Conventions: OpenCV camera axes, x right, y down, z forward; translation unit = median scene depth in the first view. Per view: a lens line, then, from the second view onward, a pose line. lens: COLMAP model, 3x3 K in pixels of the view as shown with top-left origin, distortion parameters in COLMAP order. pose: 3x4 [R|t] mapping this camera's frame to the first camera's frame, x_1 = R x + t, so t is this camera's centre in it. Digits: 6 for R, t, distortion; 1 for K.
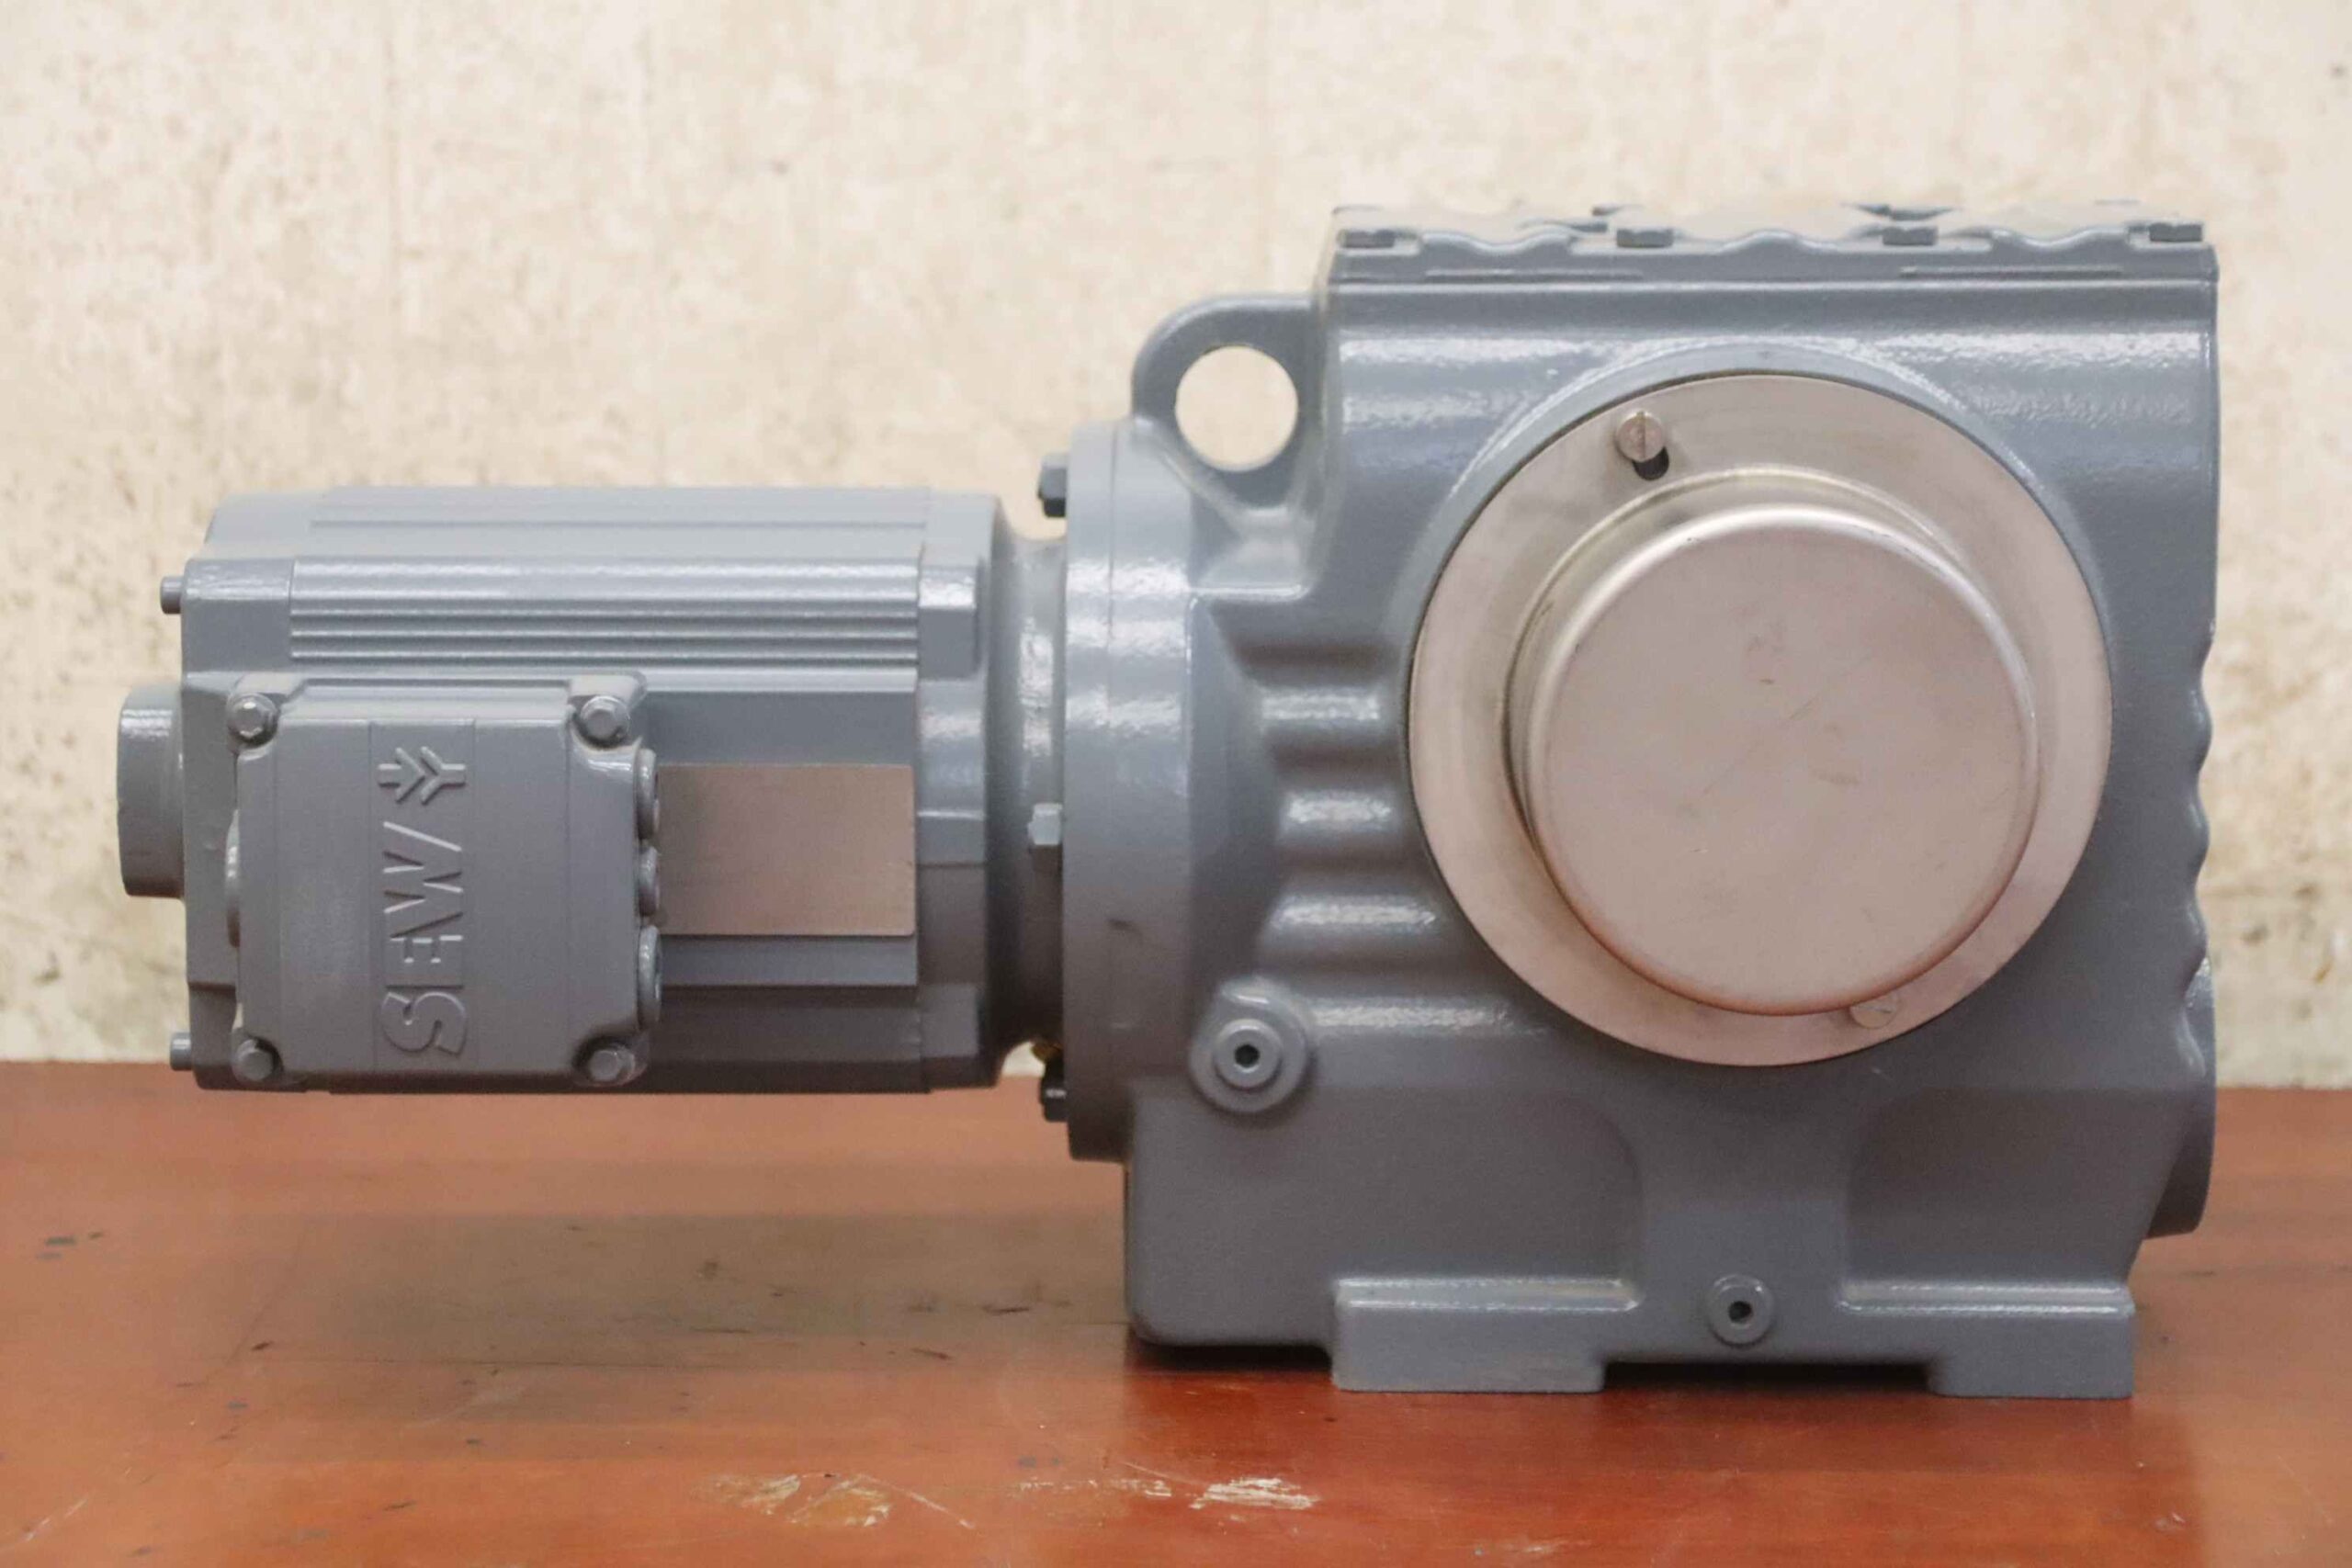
lens RADIAL K [[5940.2, 0, 1145.1], [0, 5940.2, 790.6], [0, 0, 1]] dist [0.441009, 0.000000]
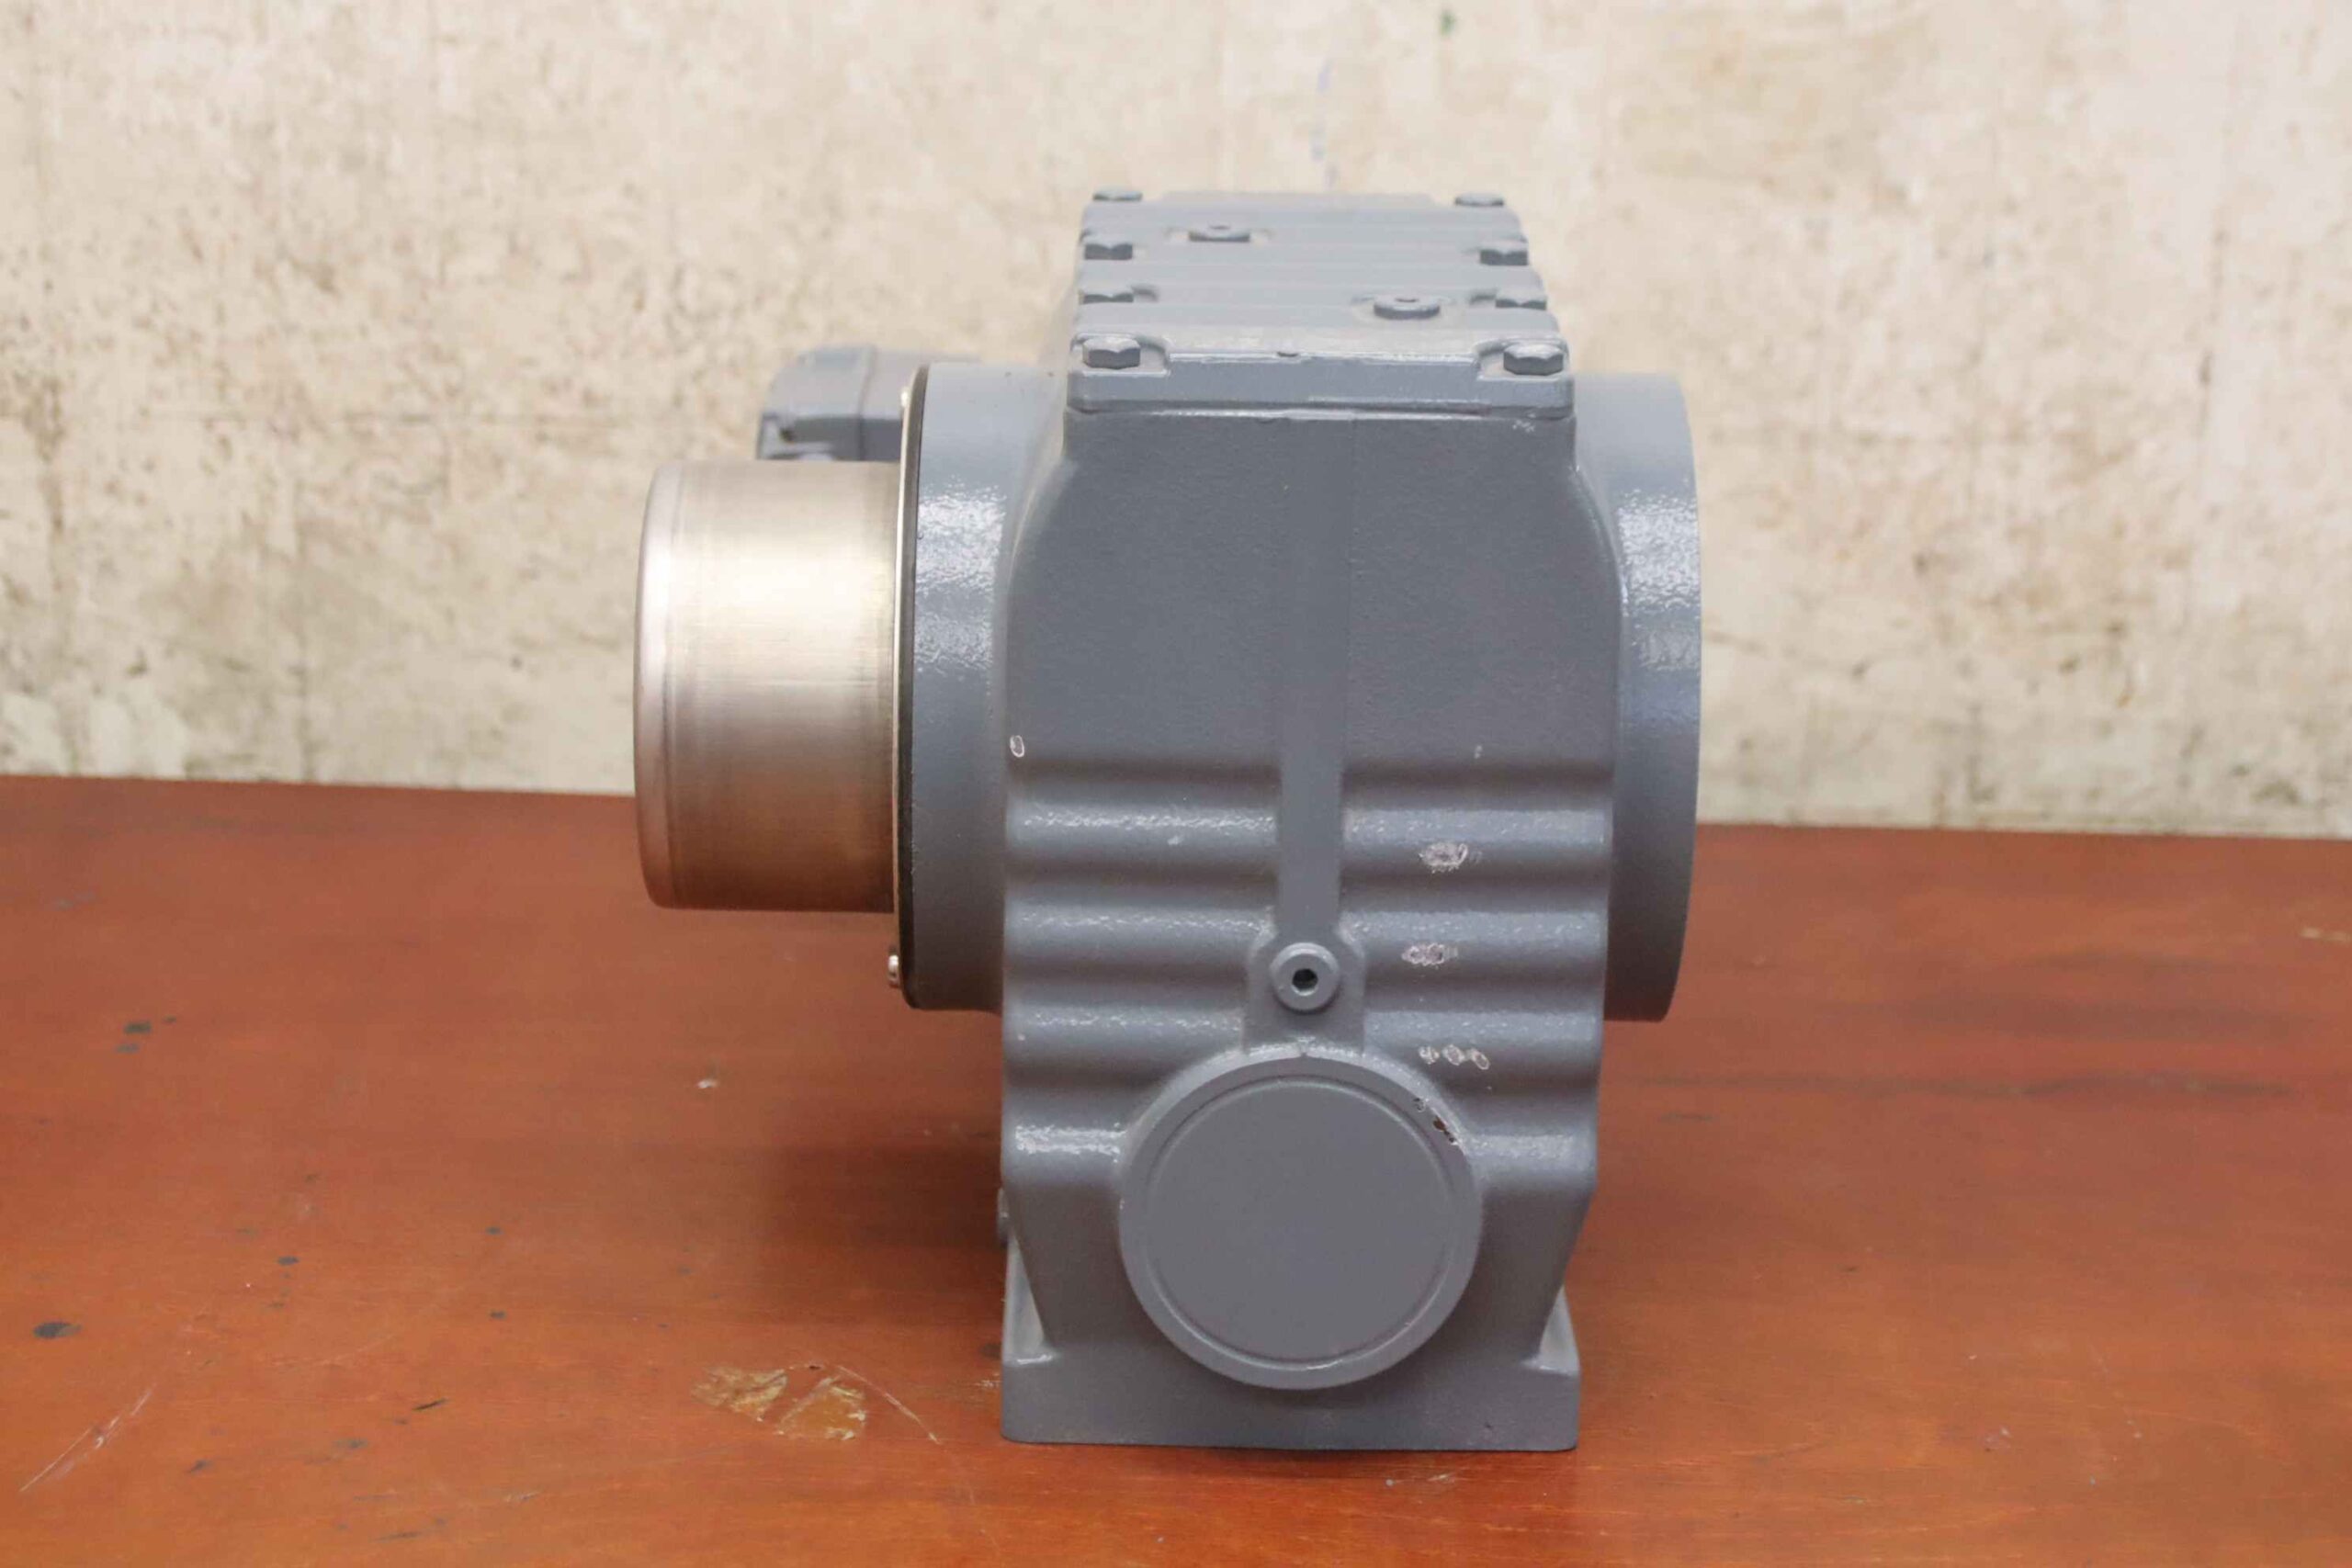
lens RADIAL K [[4827.6, 0, 1170.1], [0, 4827.6, 800.7], [0, 0, 1]] dist [0.268223, 0.000000]
pose [[0.999798, 0.012731, 0.015571, -0.000917], [-0.015182, 0.985491, 0.169048, -0.105281], [-0.013193, -0.169250, 0.985485, 0.084902]]
